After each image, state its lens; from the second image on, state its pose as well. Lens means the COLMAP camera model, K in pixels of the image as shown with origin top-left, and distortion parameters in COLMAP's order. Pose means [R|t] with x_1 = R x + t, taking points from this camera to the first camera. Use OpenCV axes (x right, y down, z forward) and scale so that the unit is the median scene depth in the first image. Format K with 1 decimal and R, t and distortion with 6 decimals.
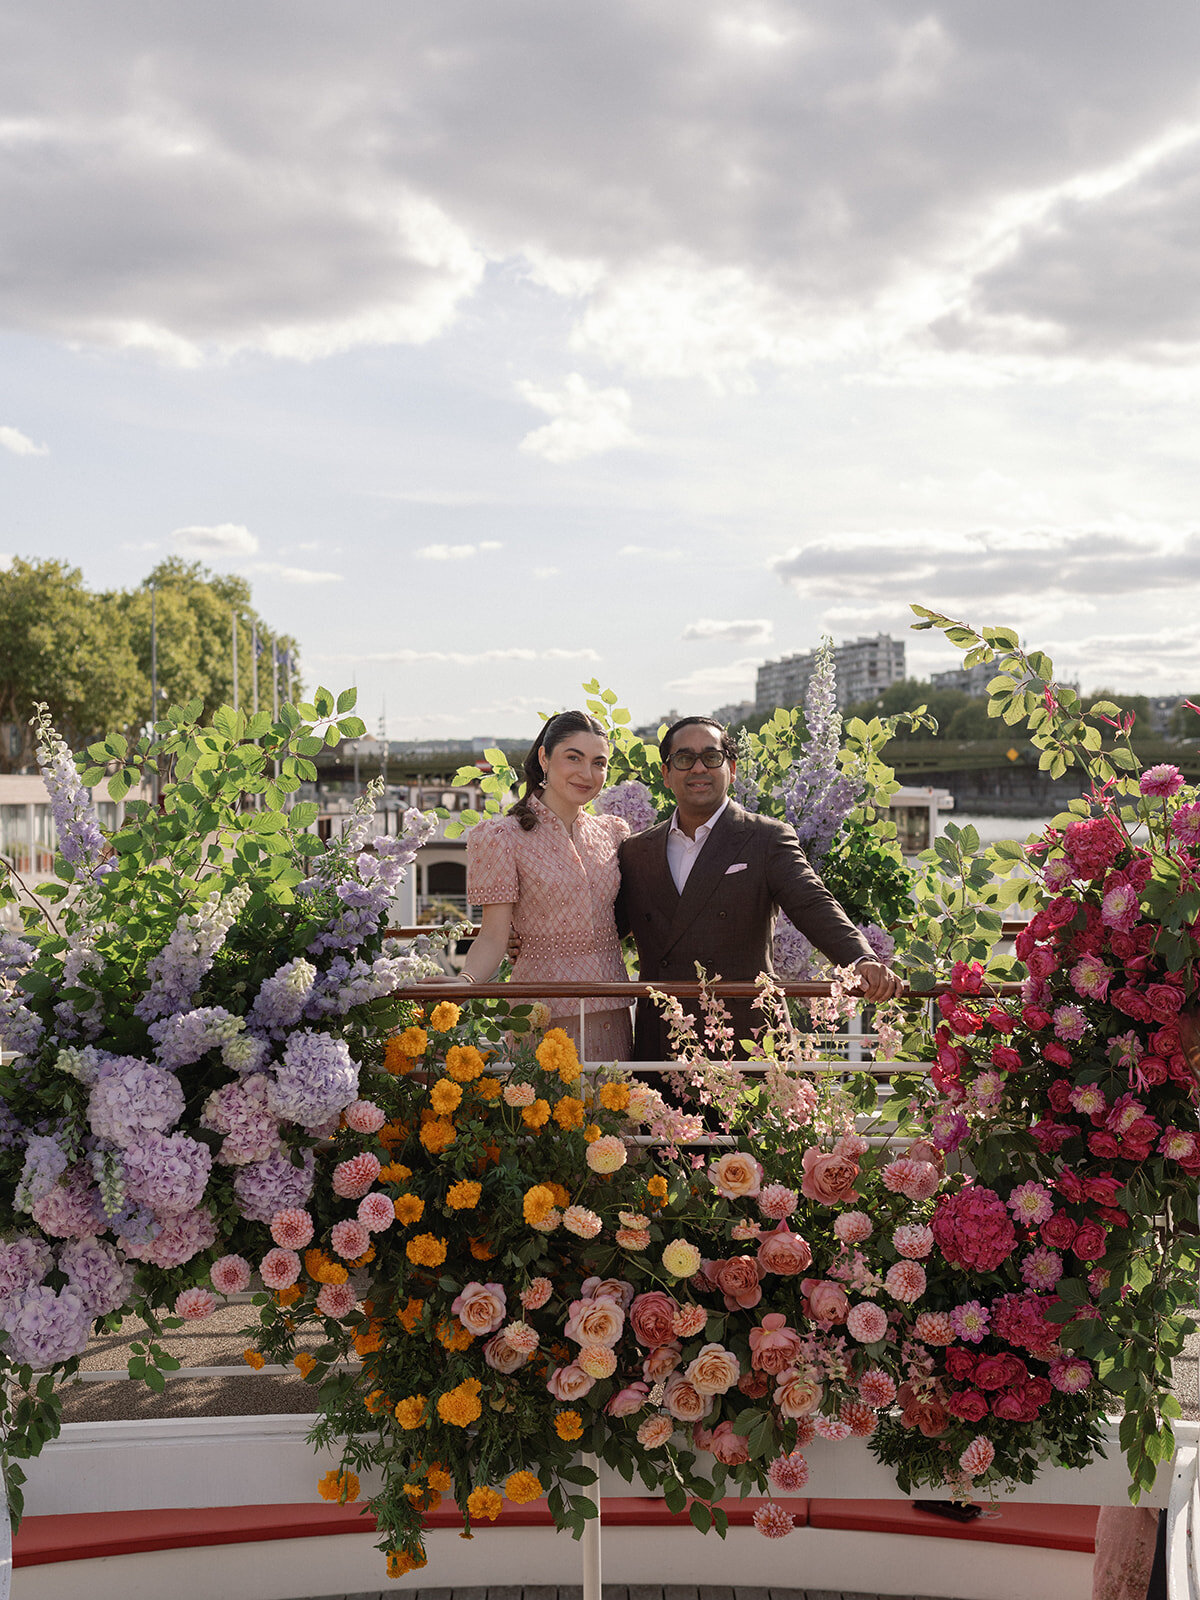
lens RADIAL K [[1829.9, 0, 574.8], [0, 1829.9, 853.0], [0, 0, 1]] dist [0.015695, 0.000000]
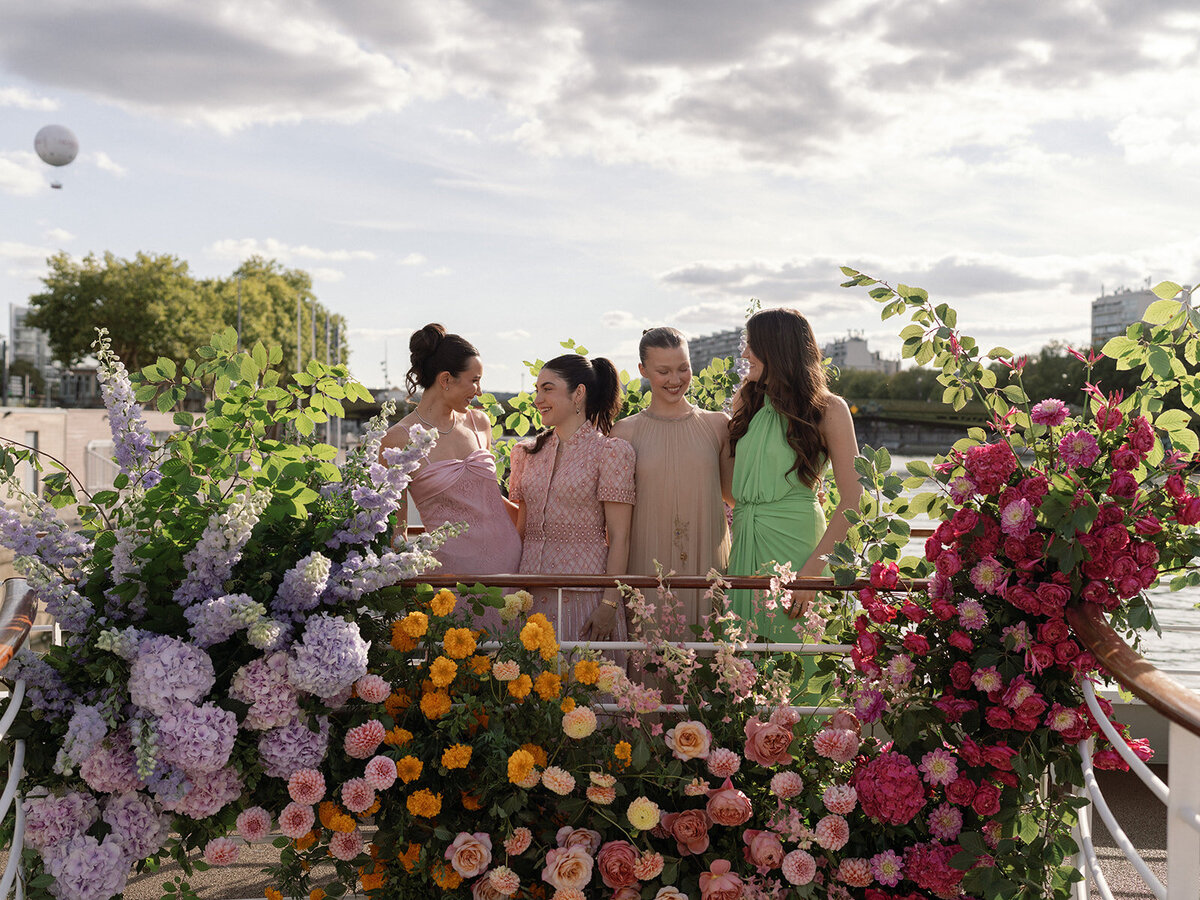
lens RADIAL K [[1327.9, 0, 606.9], [0, 1327.9, 460.7], [0, 0, 1]] dist [0.011037, 0.000000]
pose [[0.998784, 0.015742, 0.046722, -0.007711], [-0.015273, 0.999830, -0.010369, 0.005408], [-0.046877, 0.009643, 0.998854, 0.147447]]
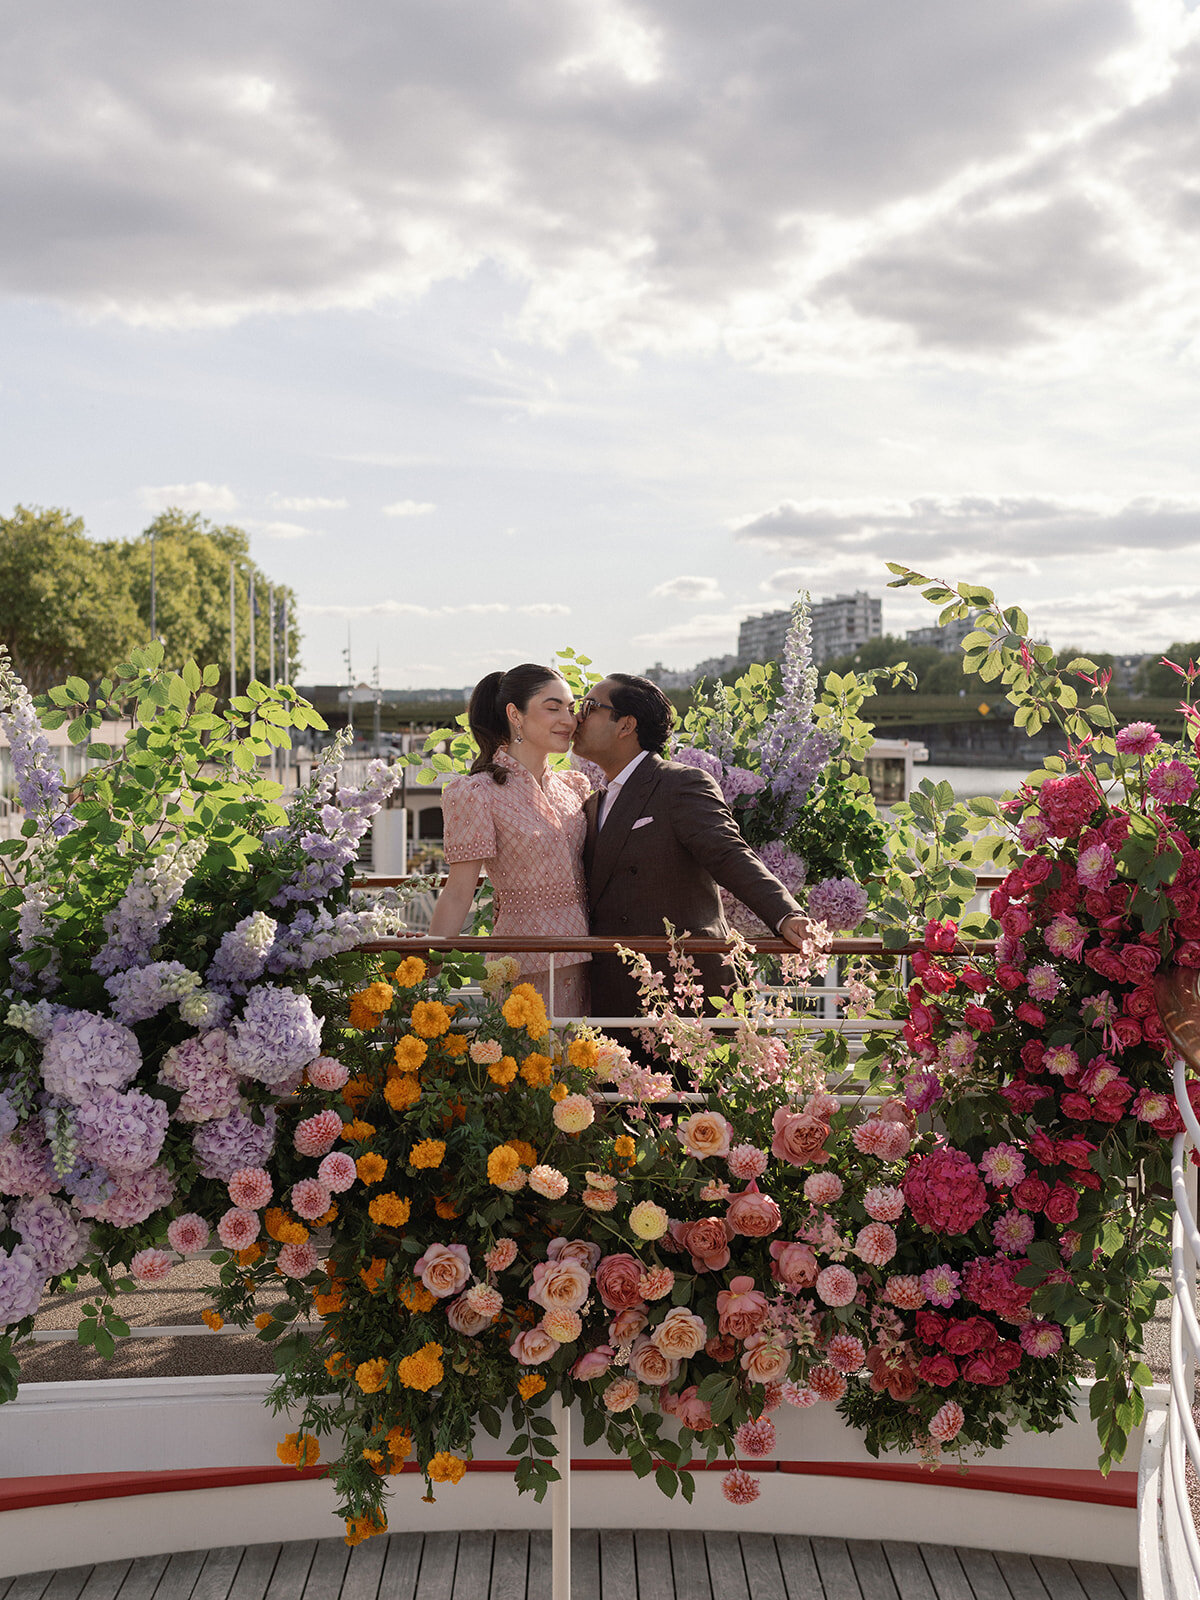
lens RADIAL K [[1770.6, 0, 598.4], [0, 1770.6, 793.6], [0, 0, 1]] dist [0.011037, 0.000000]
pose [[0.999745, 0.009181, 0.020607, 0.009390], [-0.009106, 0.999952, -0.003701, -0.003537], [-0.020640, 0.003513, 0.999781, 0.048760]]
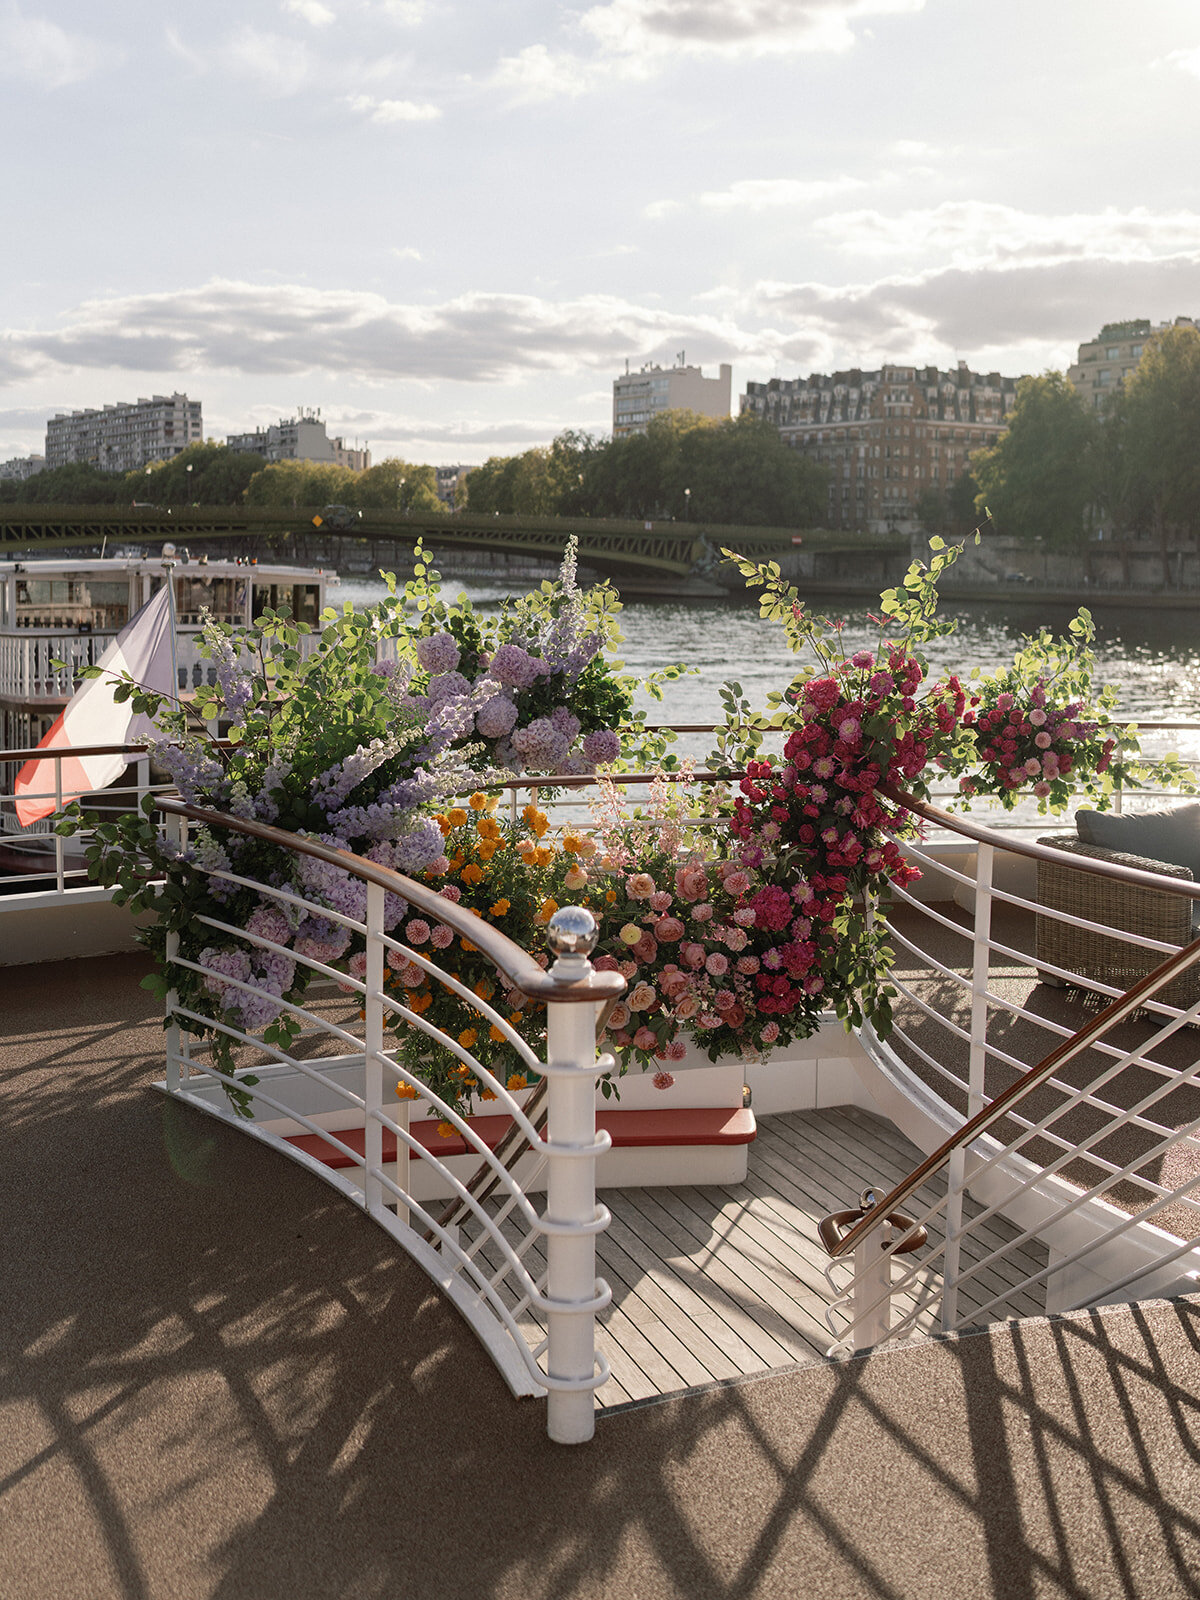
lens RADIAL K [[1770.6, 0, 597.4], [0, 1770.6, 793.8], [0, 0, 1]] dist [0.011037, 0.000000]
pose [[0.922166, -0.033978, 0.385298, -0.596722], [-0.005410, 0.994904, 0.100684, -0.080558], [-0.386756, -0.094931, 0.917283, -0.512675]]
